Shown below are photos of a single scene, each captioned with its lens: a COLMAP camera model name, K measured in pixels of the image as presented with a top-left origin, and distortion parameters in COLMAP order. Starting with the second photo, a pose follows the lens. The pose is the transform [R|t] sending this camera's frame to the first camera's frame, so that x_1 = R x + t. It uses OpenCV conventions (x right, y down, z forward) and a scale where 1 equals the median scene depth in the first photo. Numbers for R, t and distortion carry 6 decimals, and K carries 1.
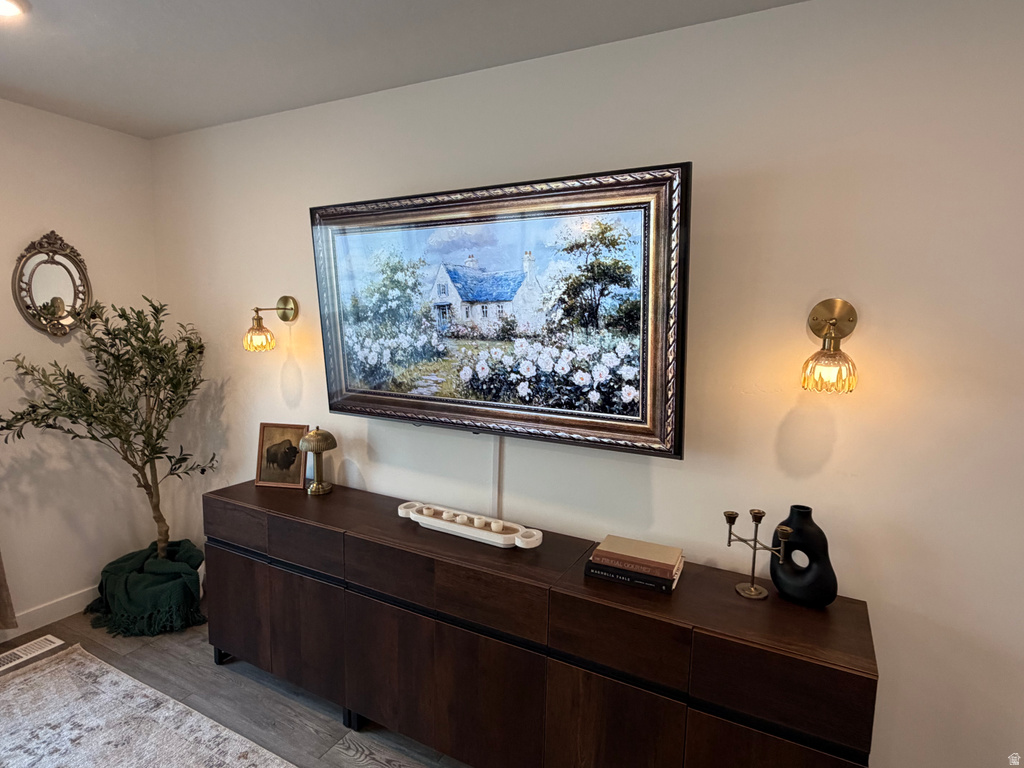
lens RADIAL K [[564.9, 0, 507.6], [0, 564.9, 380.0], [0, 0, 1]] dist [-0.000156, -0.000305]
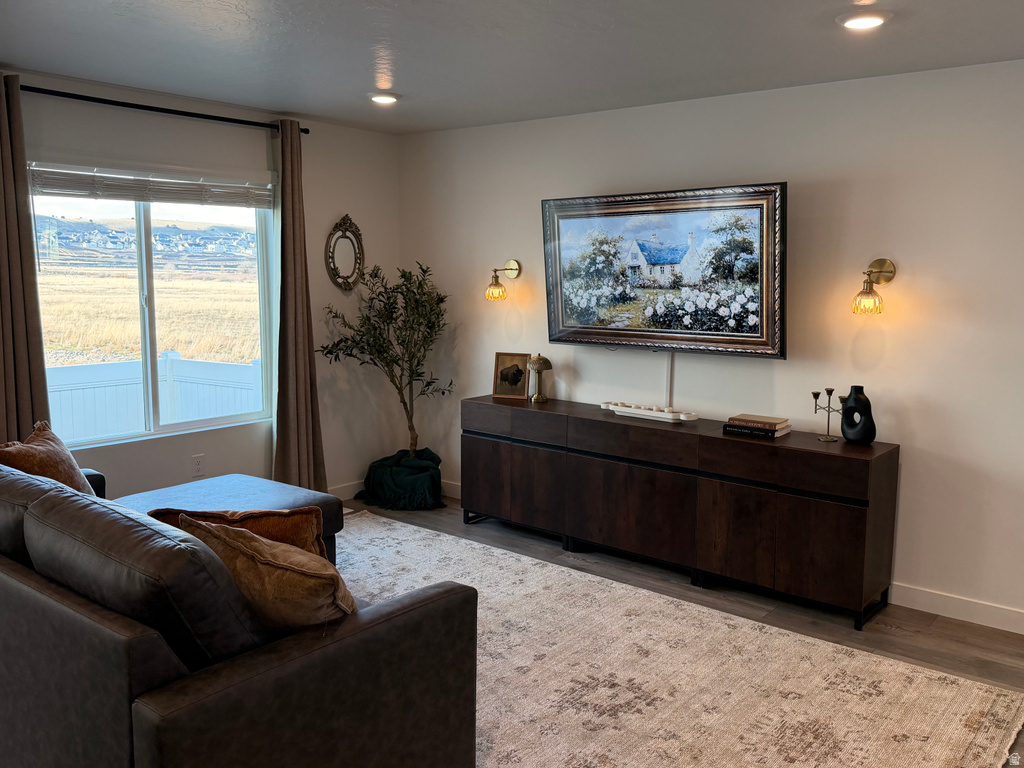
lens RADIAL K [[881.8, 0, 512.0], [0, 881.8, 384.0], [0, 0, 1]] dist [0.128027, -0.003424]
pose [[0.979624, 0.012096, -0.200477, 0.046696], [-0.008528, 0.999790, 0.018652, 0.147575], [0.200661, -0.016562, 0.979521, -1.459474]]
